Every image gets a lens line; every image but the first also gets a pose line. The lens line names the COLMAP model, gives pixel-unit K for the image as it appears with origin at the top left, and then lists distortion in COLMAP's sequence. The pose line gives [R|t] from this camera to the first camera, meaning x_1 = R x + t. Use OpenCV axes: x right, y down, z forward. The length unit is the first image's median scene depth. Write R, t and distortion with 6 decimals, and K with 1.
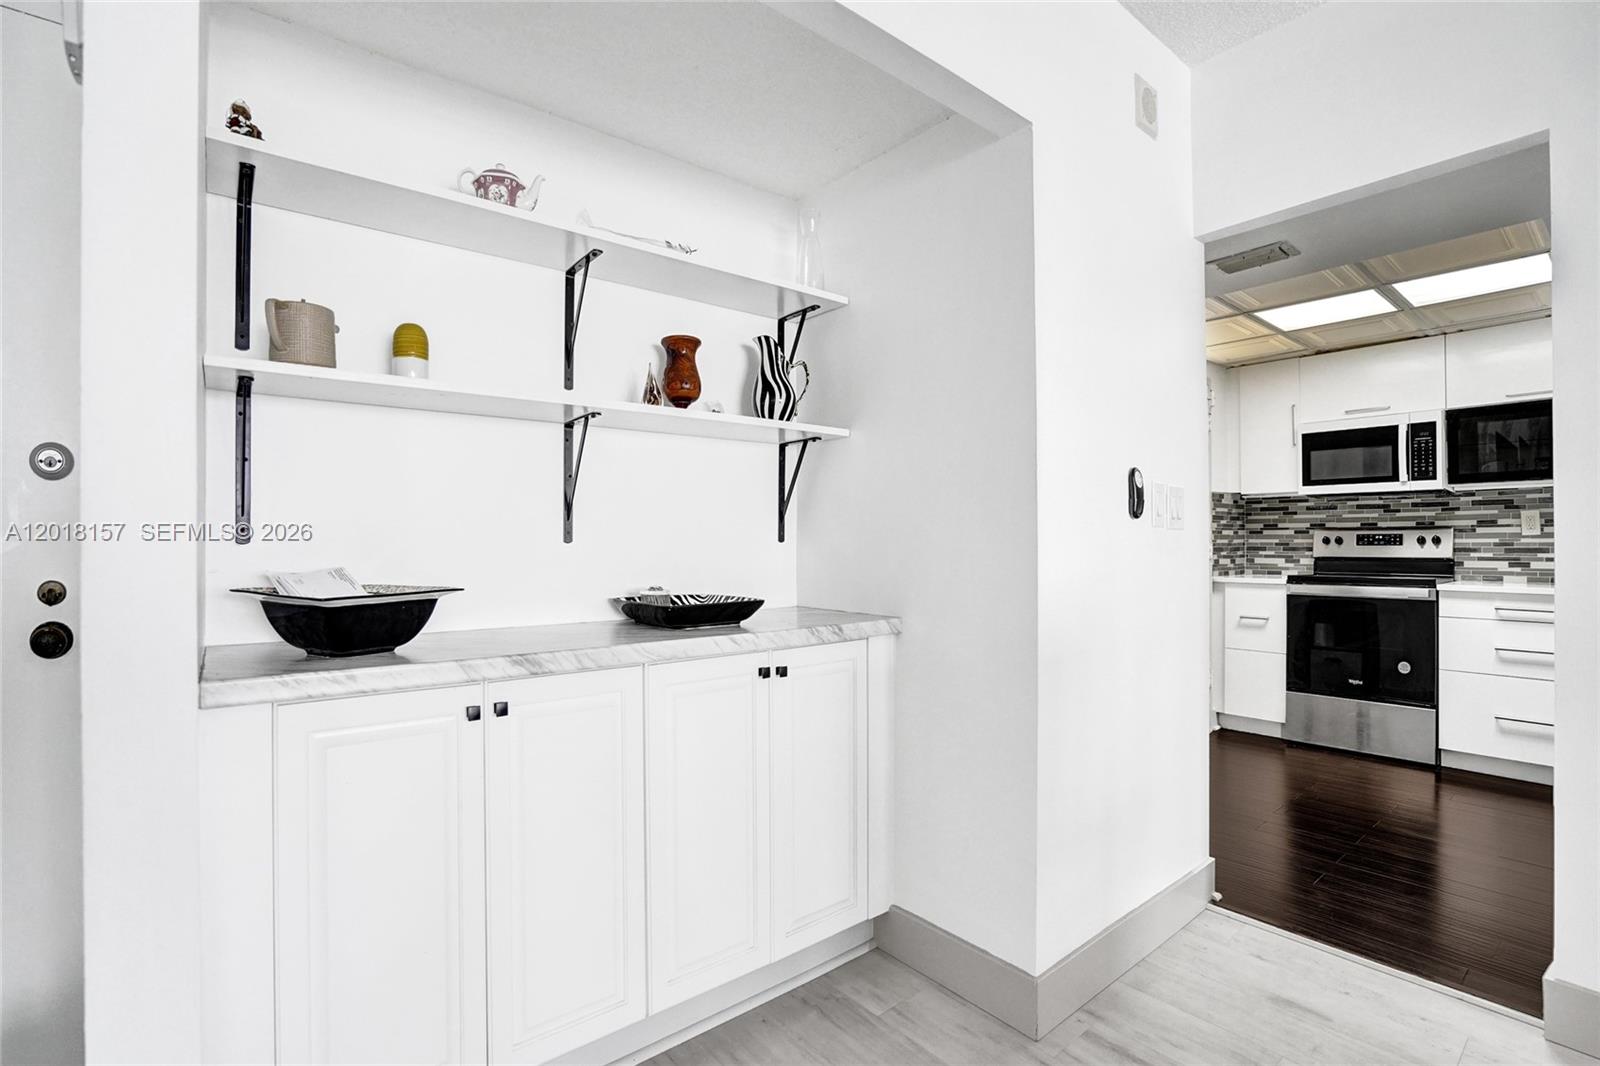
lens RADIAL K [[781.3, 0, 791.9], [0, 781.3, 536.8], [0, 0, 1]] dist [-0.005399, 0.000151]
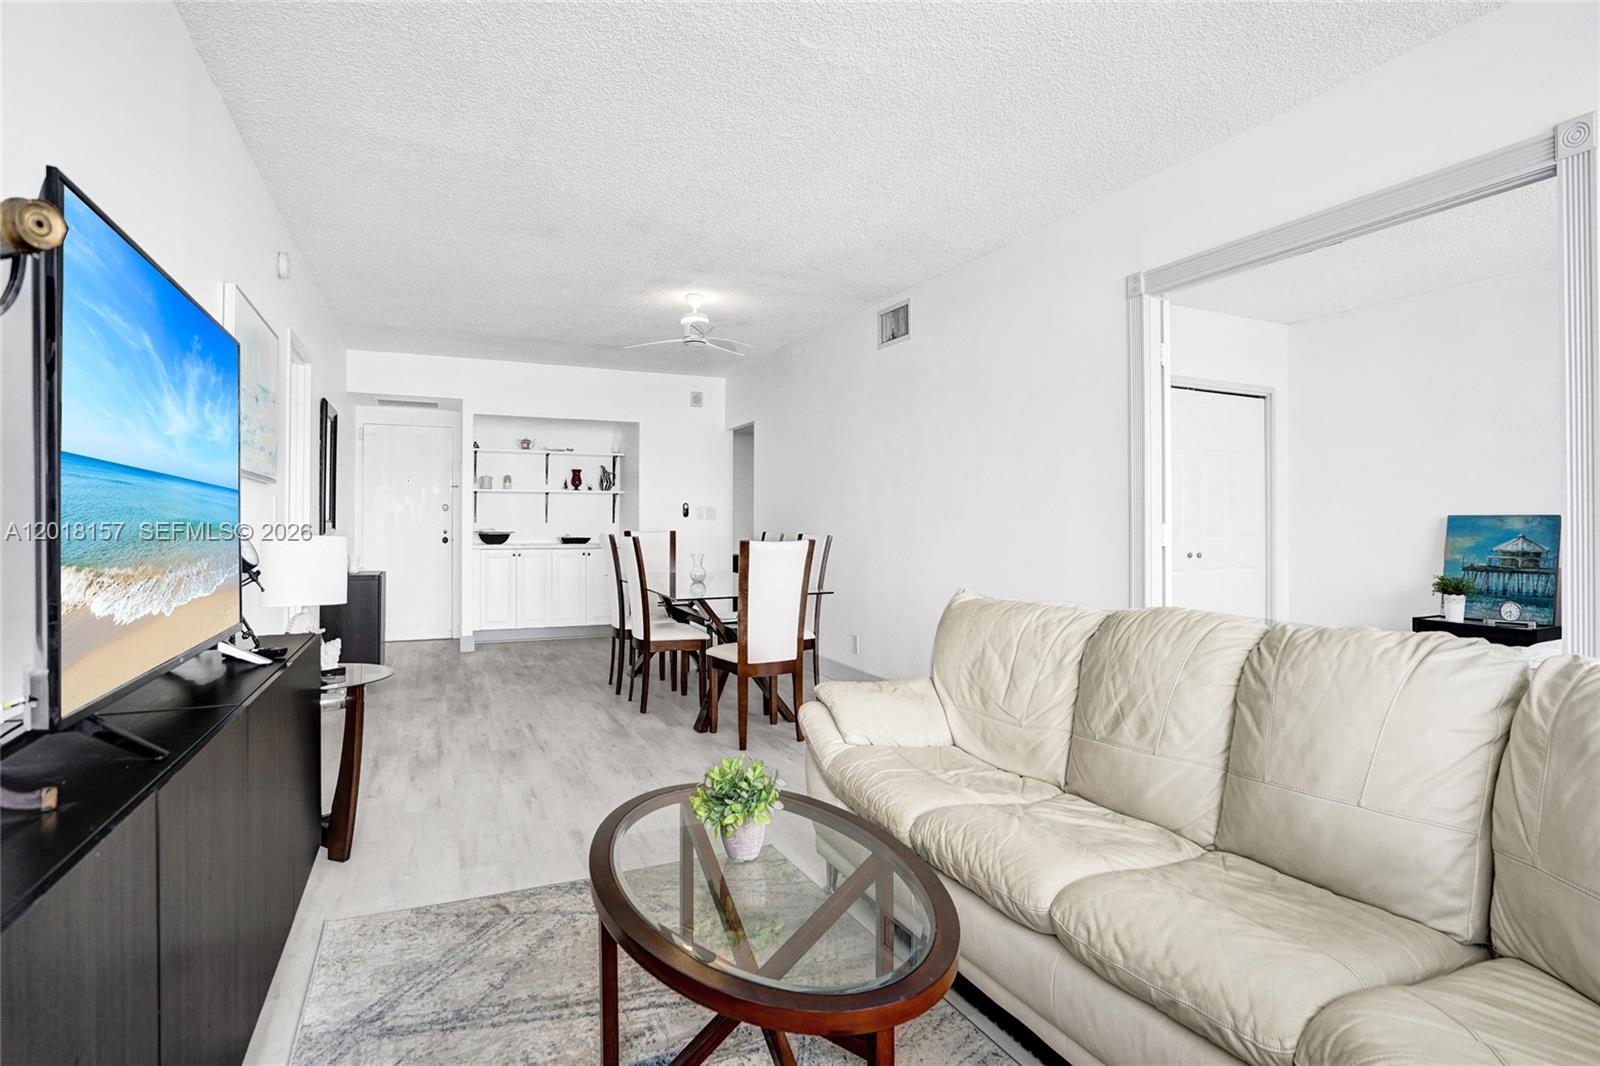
lens RADIAL K [[781.3, 0, 801.4], [0, 781.3, 533.7], [0, 0, 1]] dist [-0.005399, 0.000151]
pose [[0.976769, 0.005986, -0.214210, 1.861885], [-0.003128, 0.999902, 0.013679, 0.003098], [0.214271, -0.012691, 0.976692, -2.663528]]
